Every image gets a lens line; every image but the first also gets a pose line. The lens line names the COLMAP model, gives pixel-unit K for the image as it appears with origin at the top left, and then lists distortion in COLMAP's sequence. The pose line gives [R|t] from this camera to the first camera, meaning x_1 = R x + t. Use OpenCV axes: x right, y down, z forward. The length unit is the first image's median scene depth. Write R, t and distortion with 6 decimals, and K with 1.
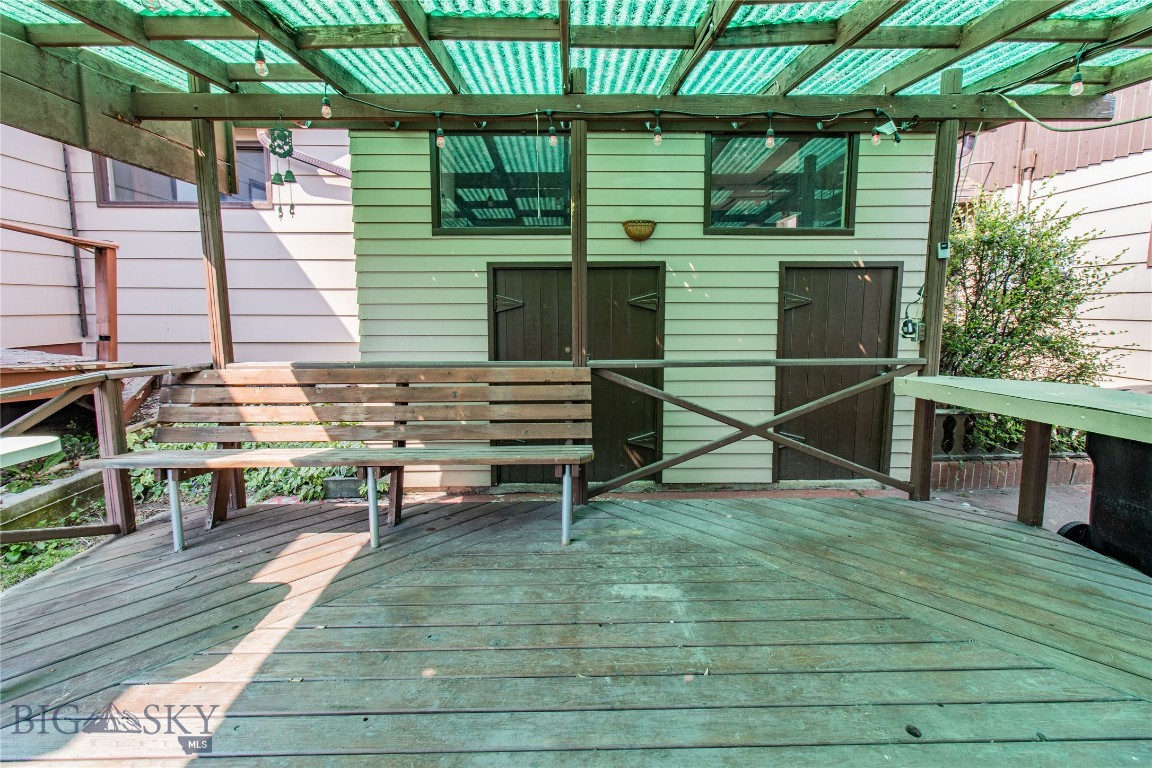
lens RADIAL K [[526.9, 0, 578.6], [0, 526.9, 361.9], [0, 0, 1]] dist [0.004326, 0.000620]
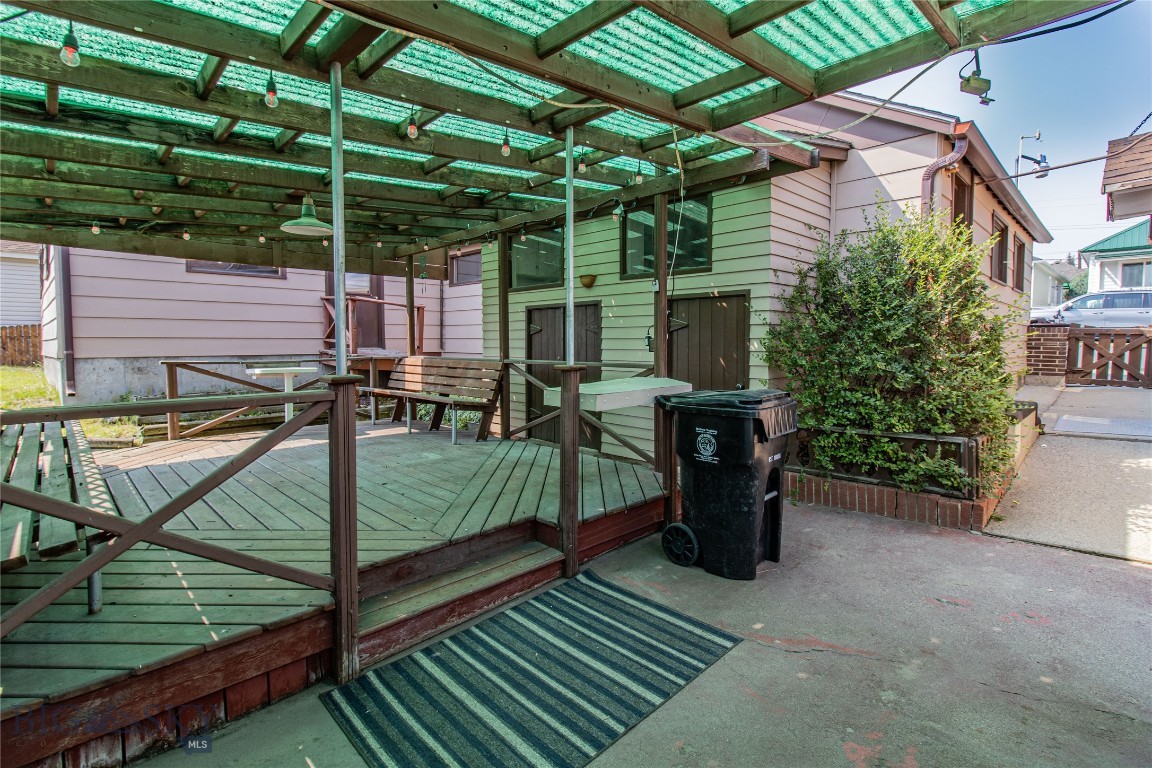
lens RADIAL K [[533.6, 0, 570.7], [0, 533.6, 361.5], [0, 0, 1]] dist [0.001375, -0.000077]
pose [[0.689010, 0.029836, -0.724138, 1.200404], [-0.081187, 0.996041, -0.036209, 0.044571], [0.720191, 0.083739, 0.688704, -0.091248]]
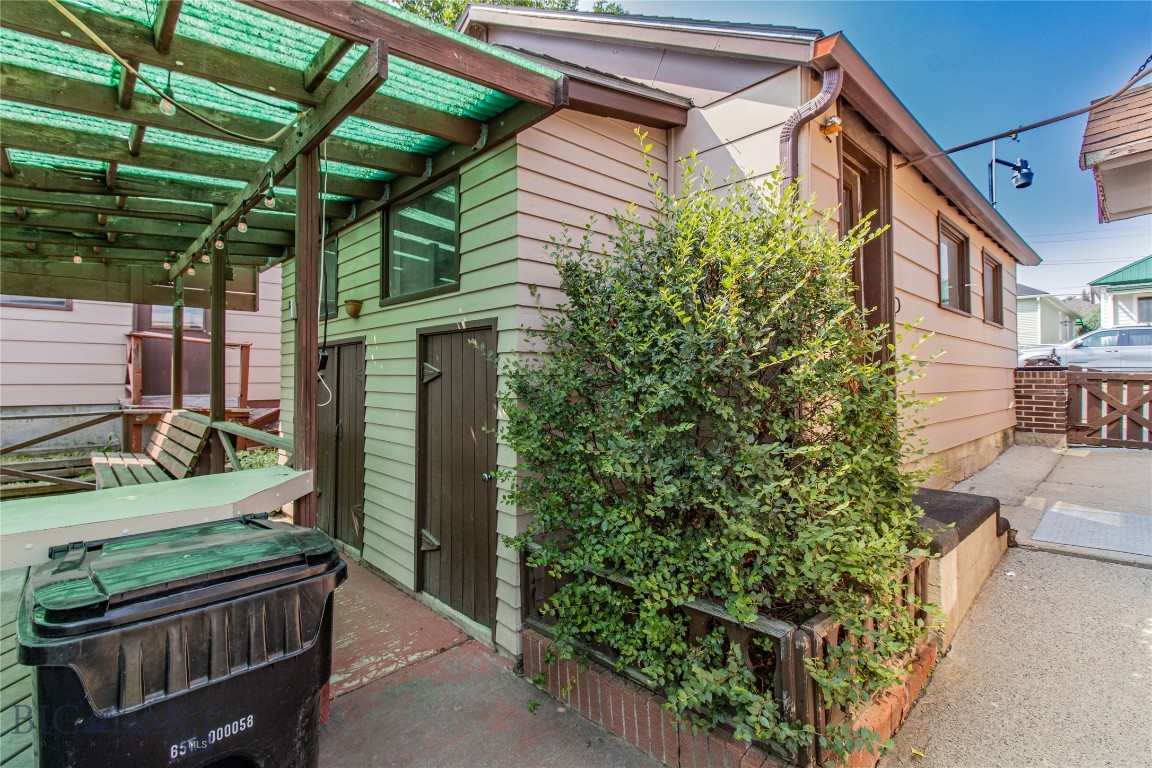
lens RADIAL K [[526.9, 0, 578.6], [0, 526.9, 361.9], [0, 0, 1]] dist [0.004326, 0.000620]
pose [[0.675673, -0.019756, -0.736936, 1.209379], [-0.083107, 0.991227, -0.102770, -0.067354], [0.732502, 0.130684, 0.668104, 0.614778]]
